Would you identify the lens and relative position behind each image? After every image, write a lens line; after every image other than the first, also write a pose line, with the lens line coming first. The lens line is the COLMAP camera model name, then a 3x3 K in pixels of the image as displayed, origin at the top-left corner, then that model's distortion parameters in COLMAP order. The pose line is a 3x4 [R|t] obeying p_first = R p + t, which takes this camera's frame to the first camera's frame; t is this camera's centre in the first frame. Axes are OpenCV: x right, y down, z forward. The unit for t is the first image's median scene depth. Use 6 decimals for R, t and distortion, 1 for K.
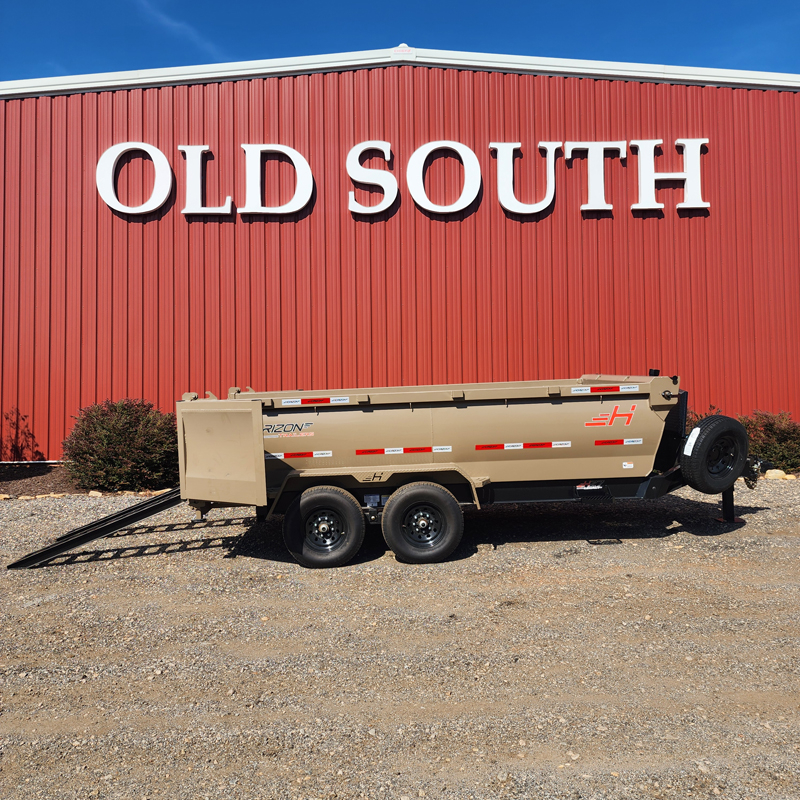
lens RADIAL K [[713.1, 0, 400.0], [0, 713.1, 400.0], [0, 0, 1]] dist [0.058195, -0.048466]
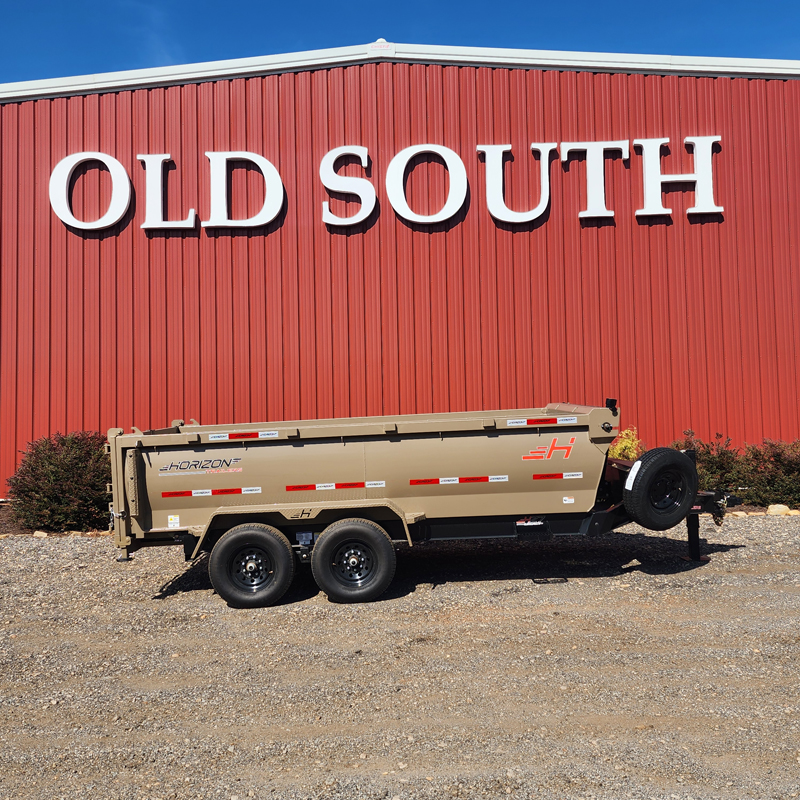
lens RADIAL K [[838.5, 0, 399.9], [0, 838.5, 412.3], [0, 0, 1]] dist [0.082171, -0.088321]
pose [[0.999303, -0.008744, -0.036278, 0.063371], [0.008176, 0.999842, -0.015774, -0.004998], [0.036410, 0.015466, 0.999217, -0.064444]]
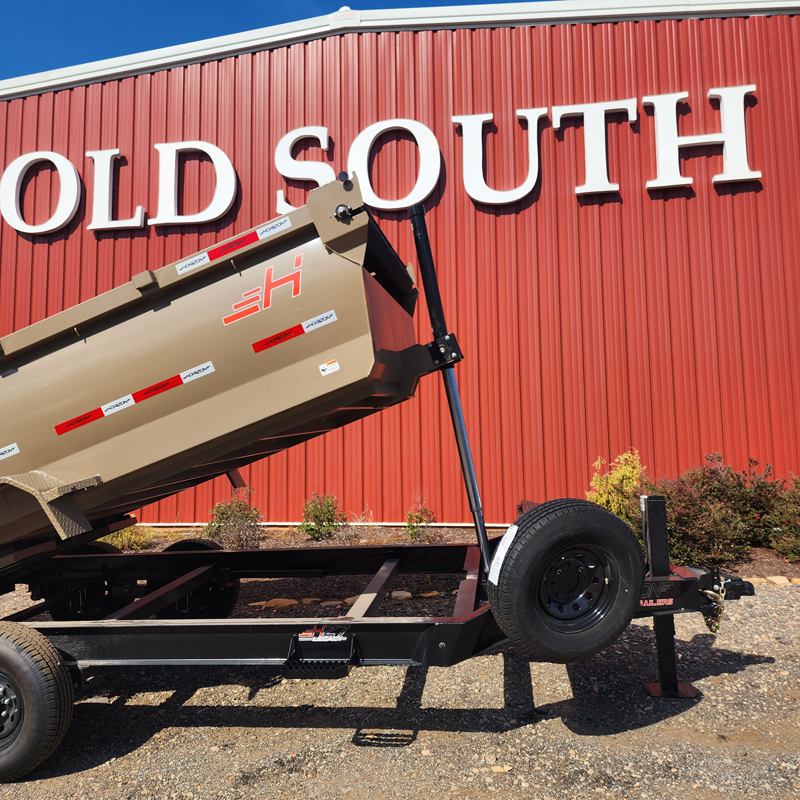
lens RADIAL K [[731.8, 0, 387.5], [0, 731.8, 394.5], [0, 0, 1]] dist [0.037308, -0.010936]
pose [[0.982849, -0.017360, -0.183594, 0.196453], [0.005479, 0.997869, -0.065025, -0.008554], [0.184332, 0.062904, 0.980849, 0.228633]]
